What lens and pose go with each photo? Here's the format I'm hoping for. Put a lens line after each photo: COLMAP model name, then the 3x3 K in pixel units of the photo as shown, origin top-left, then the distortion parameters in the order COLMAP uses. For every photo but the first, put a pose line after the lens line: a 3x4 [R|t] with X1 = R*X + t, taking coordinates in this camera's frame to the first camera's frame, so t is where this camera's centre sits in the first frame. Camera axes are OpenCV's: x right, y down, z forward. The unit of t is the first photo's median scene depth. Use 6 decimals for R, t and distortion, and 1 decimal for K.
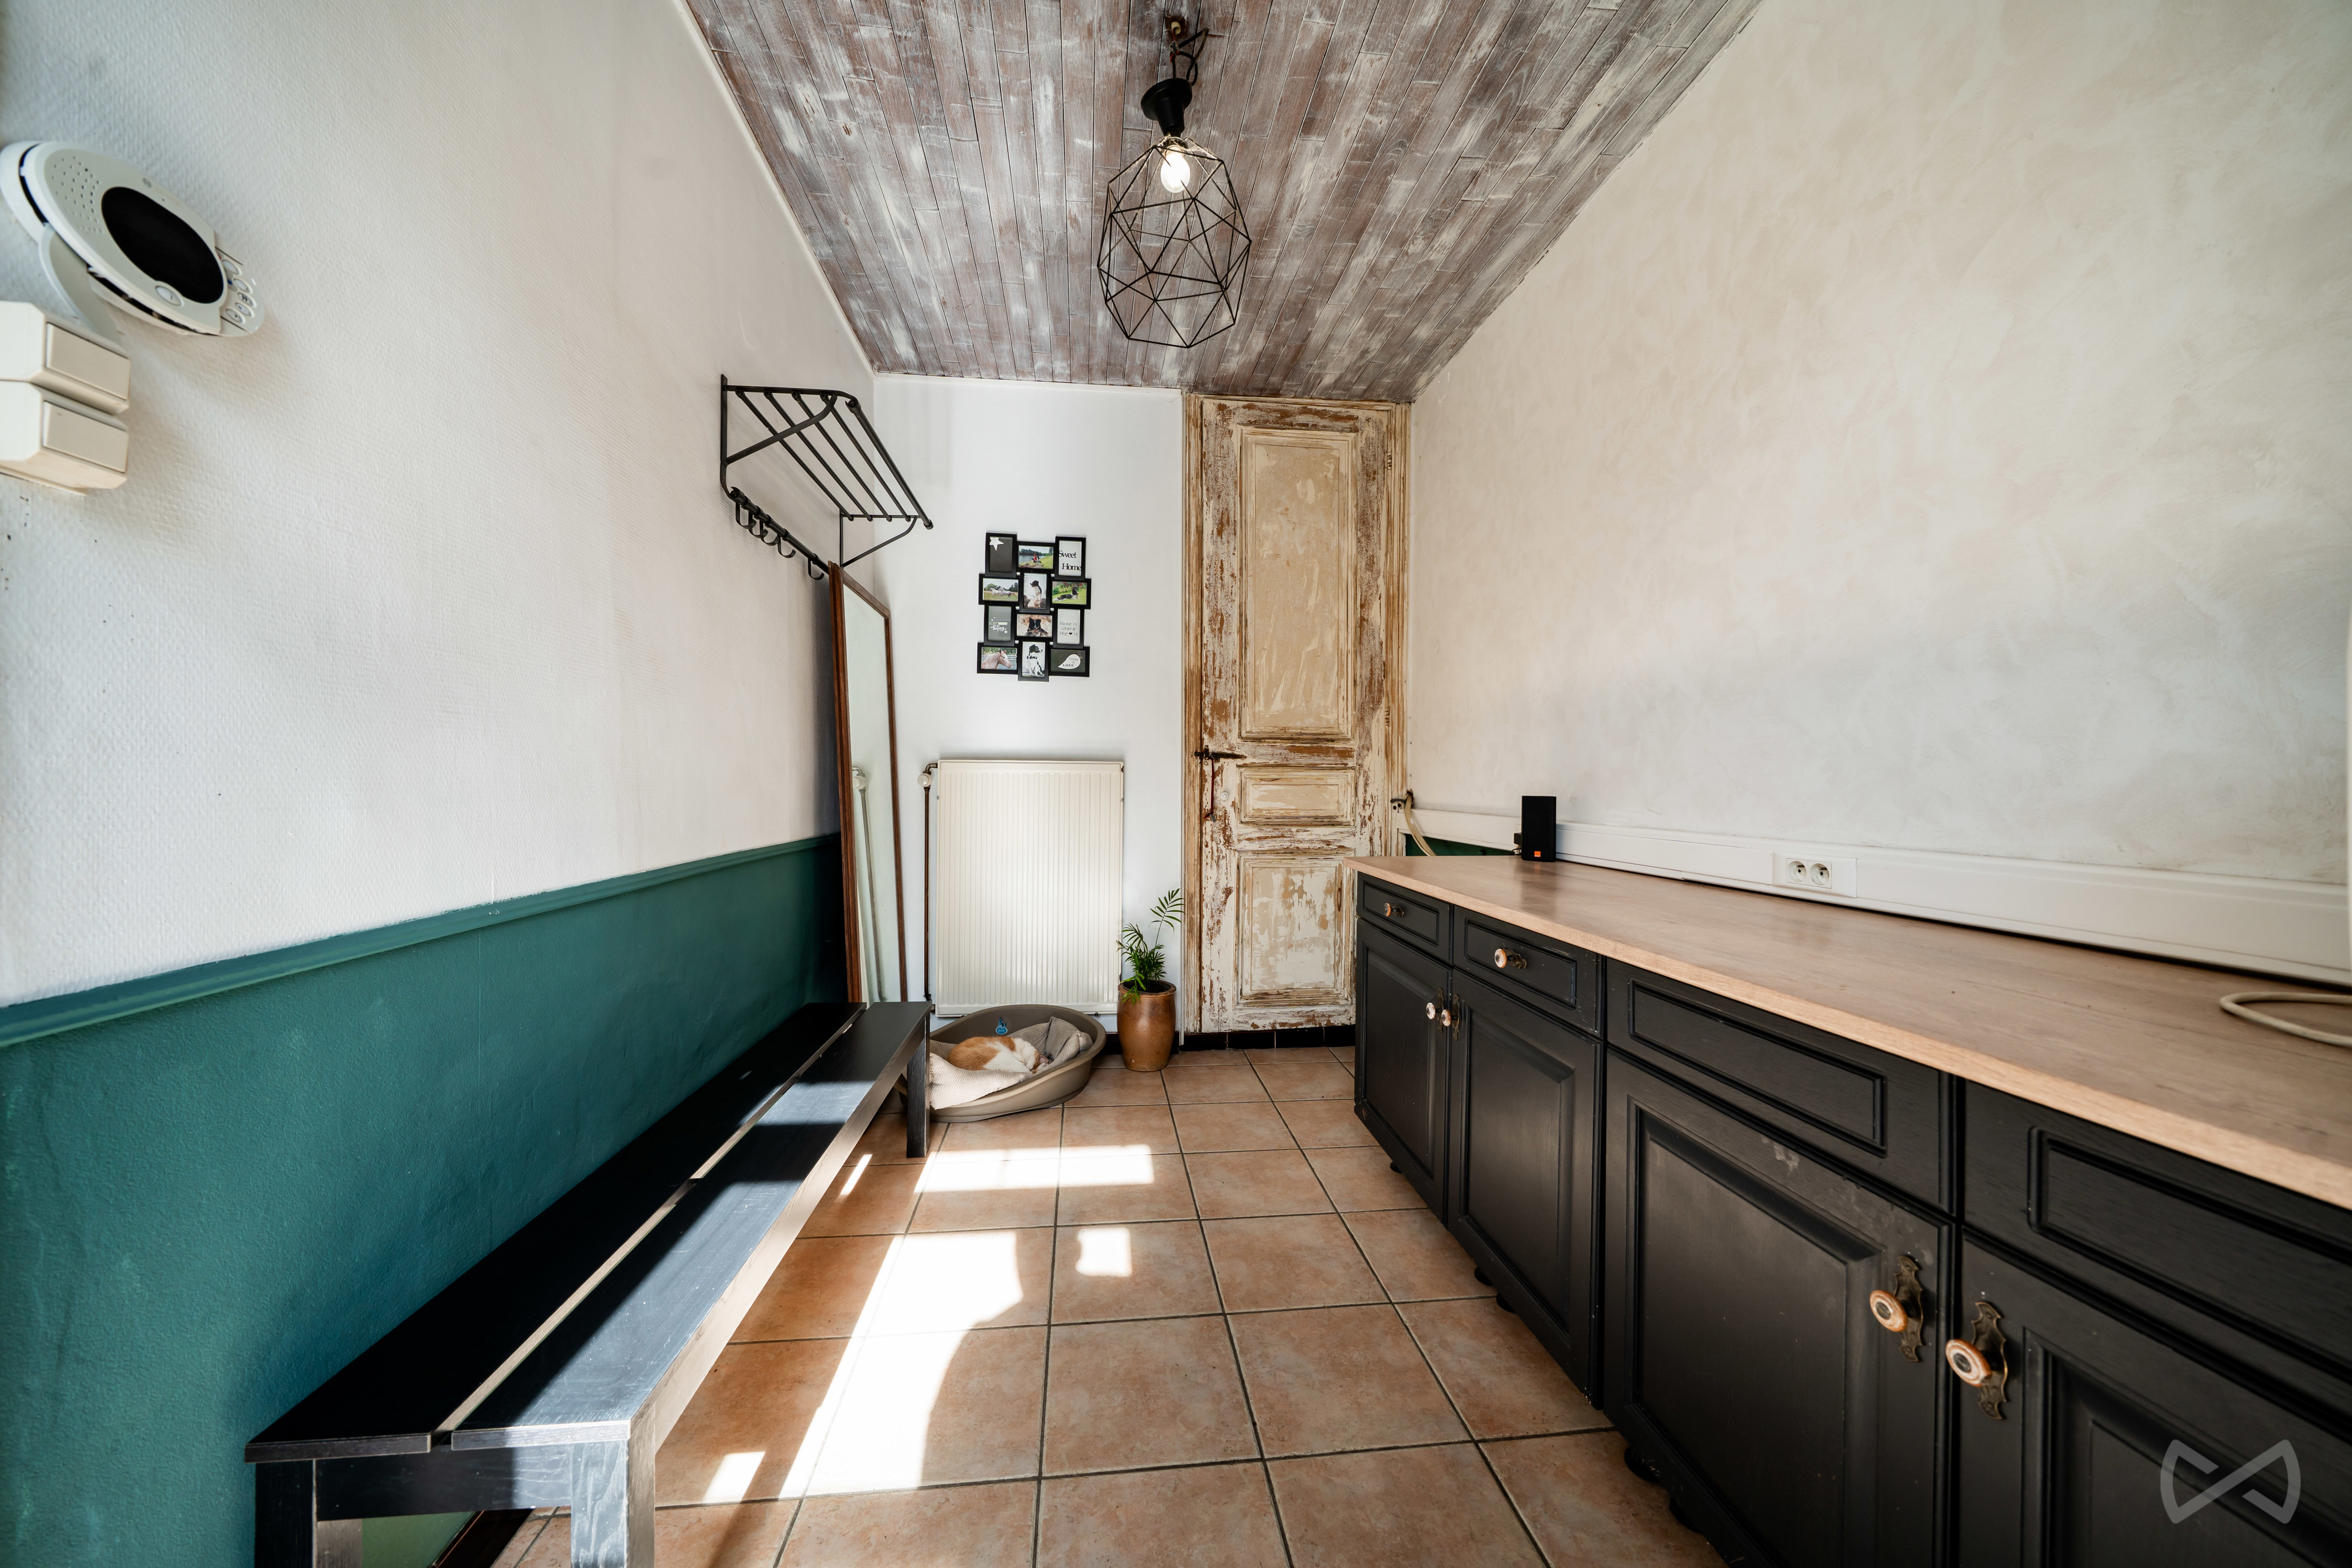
lens RADIAL K [[796.1, 0, 1171.5], [0, 796.1, 781.9], [0, 0, 1]] dist [-0.006692, 0.000153]
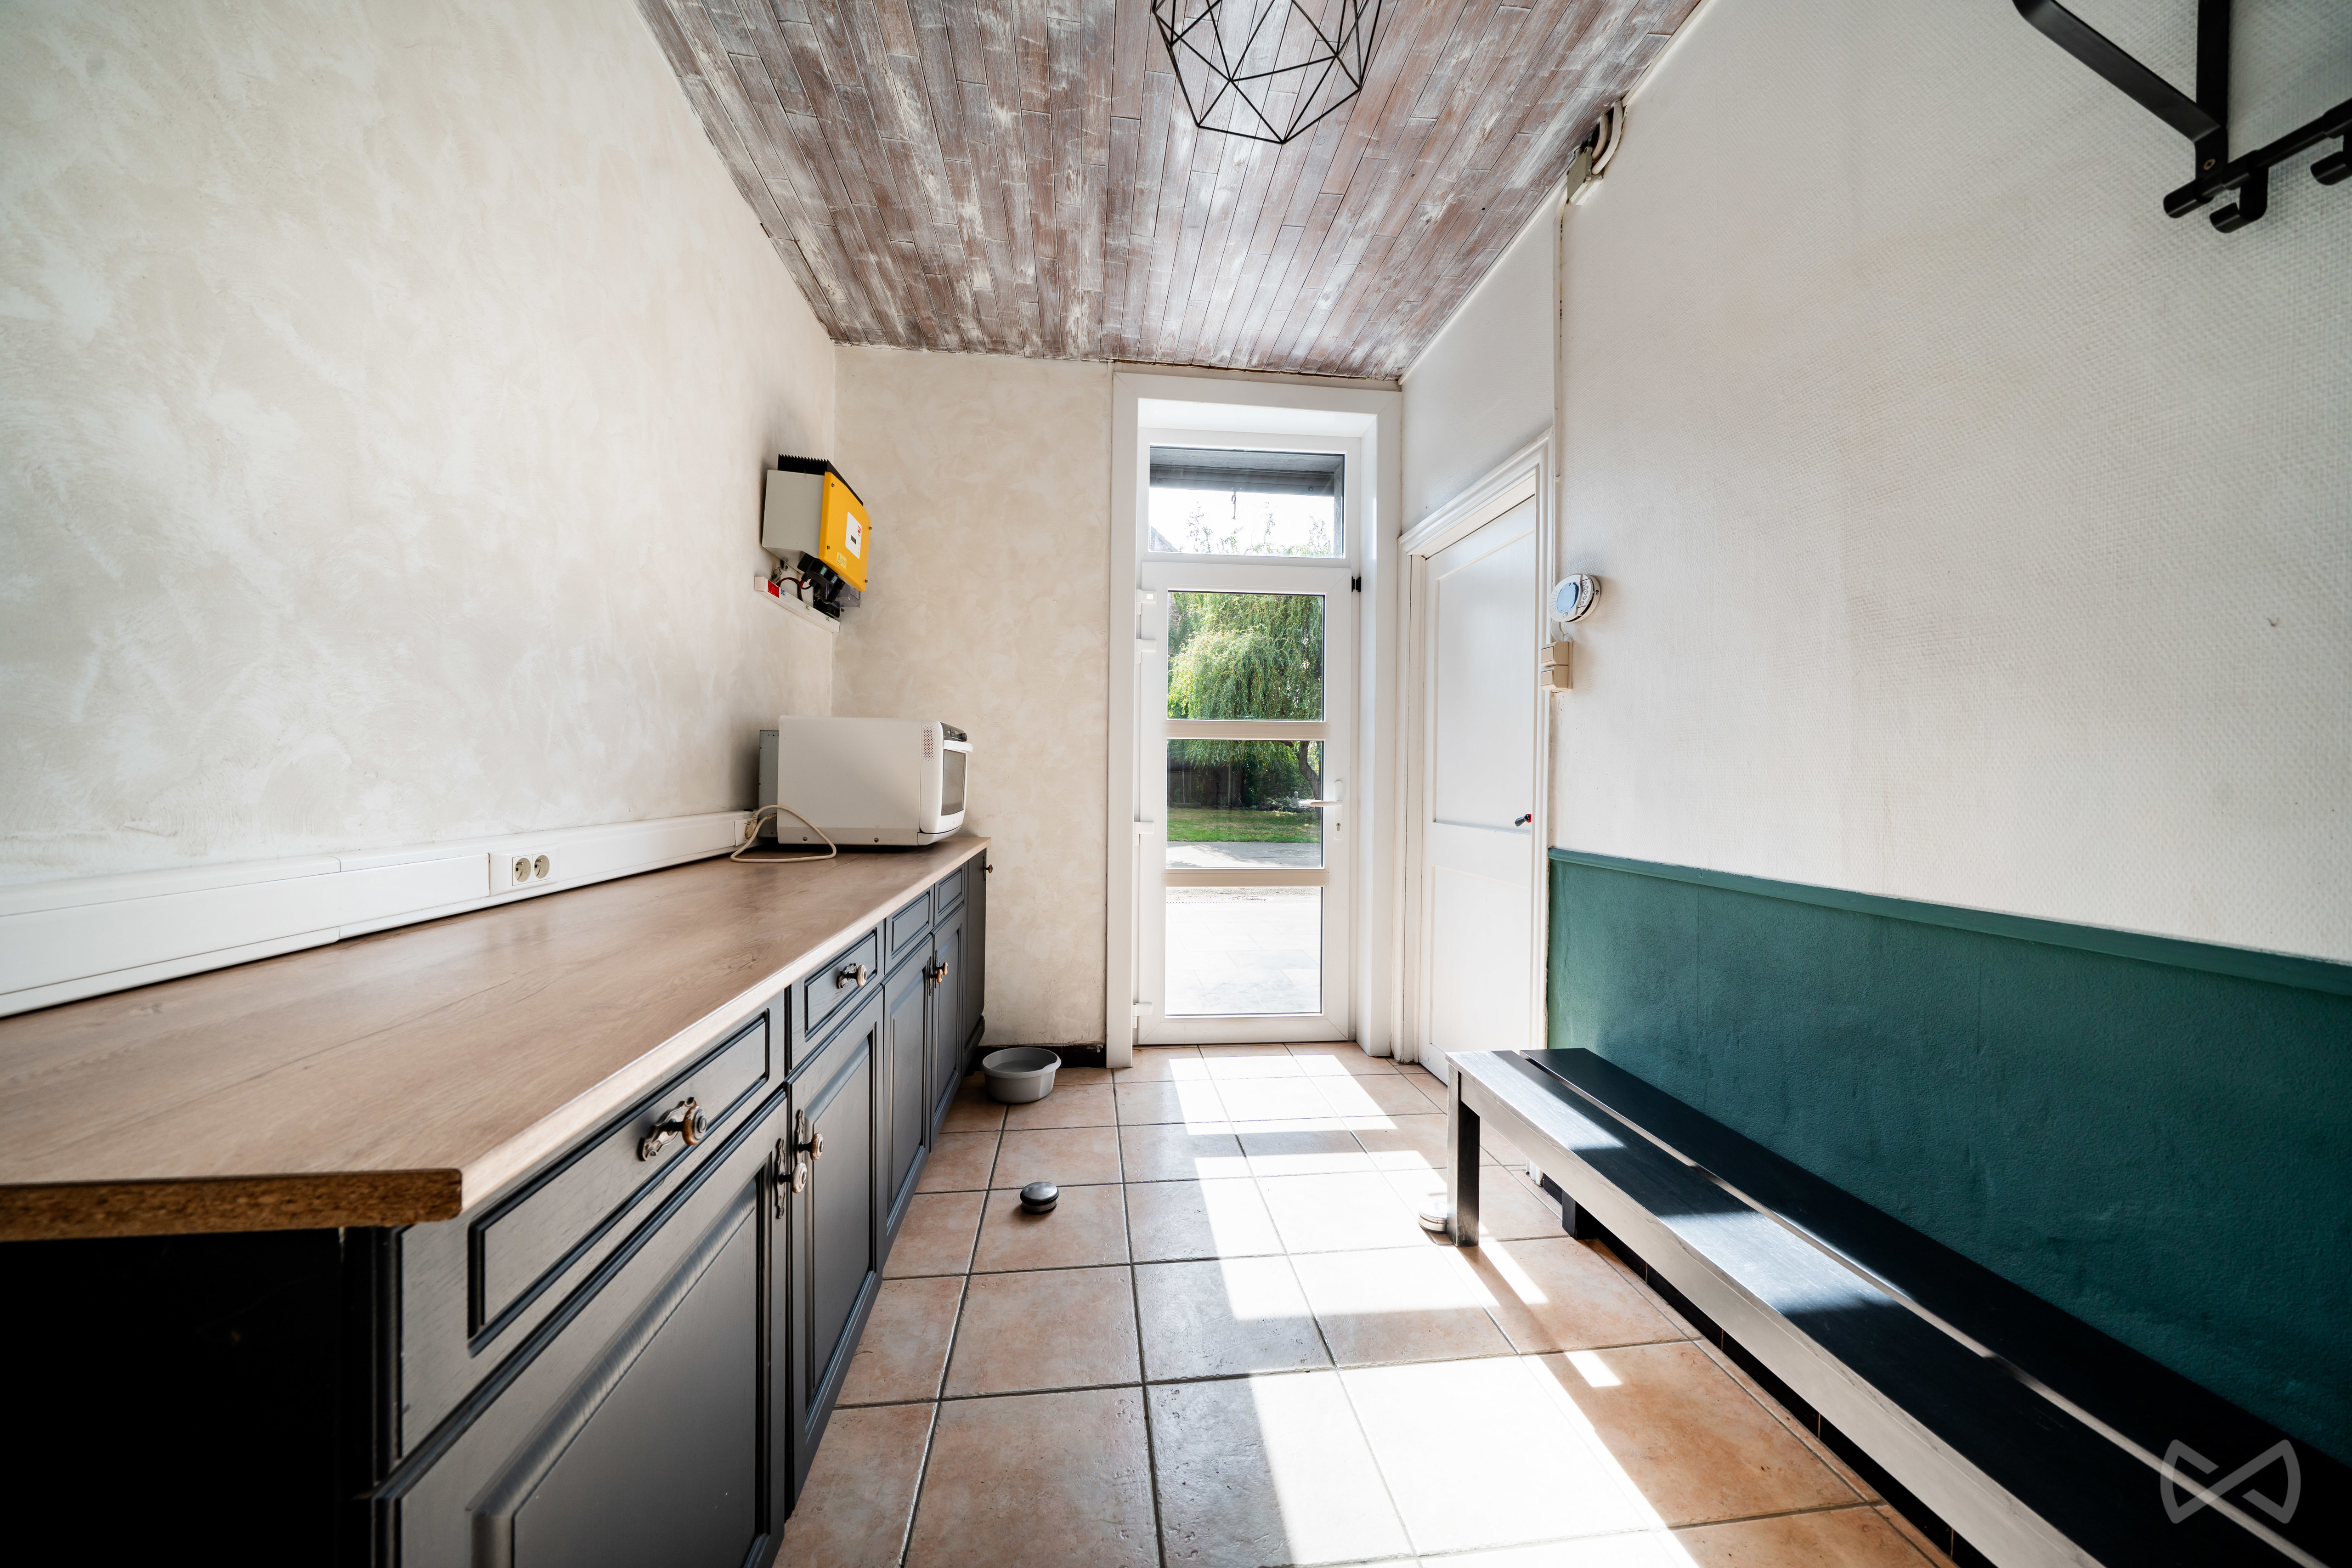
lens RADIAL K [[796.1, 0, 1171.5], [0, 796.1, 781.9], [0, 0, 1]] dist [-0.006692, 0.000153]
pose [[-0.999888, -0.014868, 0.001820, 0.086000], [-0.014853, 0.999860, 0.007763, -0.001683], [-0.001935, 0.007735, -0.999968, 2.084366]]
